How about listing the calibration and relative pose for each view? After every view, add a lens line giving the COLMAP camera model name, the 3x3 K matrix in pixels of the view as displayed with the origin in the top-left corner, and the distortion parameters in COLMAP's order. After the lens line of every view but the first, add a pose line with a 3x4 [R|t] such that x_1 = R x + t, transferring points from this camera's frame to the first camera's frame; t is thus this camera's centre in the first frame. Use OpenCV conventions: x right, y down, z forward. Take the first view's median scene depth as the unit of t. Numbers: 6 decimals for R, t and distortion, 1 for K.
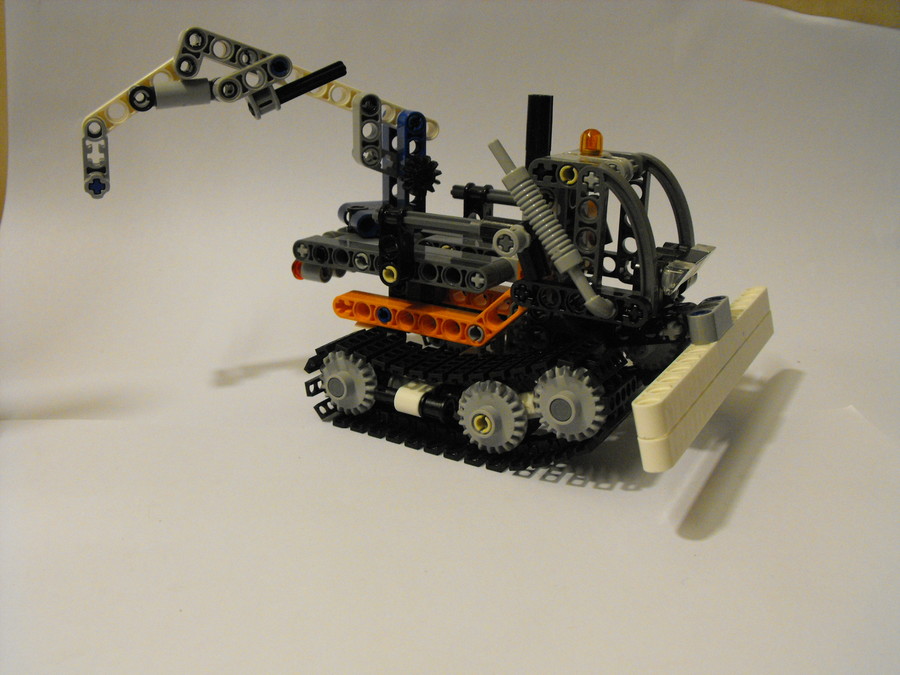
lens RADIAL K [[888.4, 0, 450.0], [0, 888.4, 337.5], [0, 0, 1]] dist [-0.193295, 0.015664]
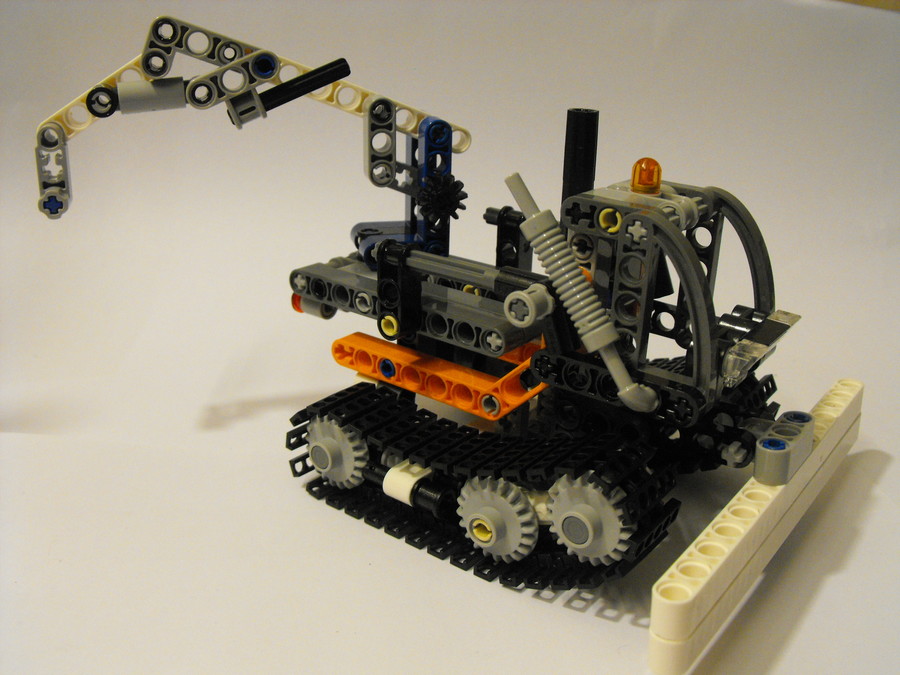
lens RADIAL K [[888.4, 0, 450.0], [0, 888.4, 337.5], [0, 0, 1]] dist [-0.193295, 0.015664]
pose [[0.991959, 0.056561, -0.113215, 0.081968], [-0.051491, 0.997556, 0.047220, -0.103480], [0.115609, -0.041011, 0.992448, 0.199033]]
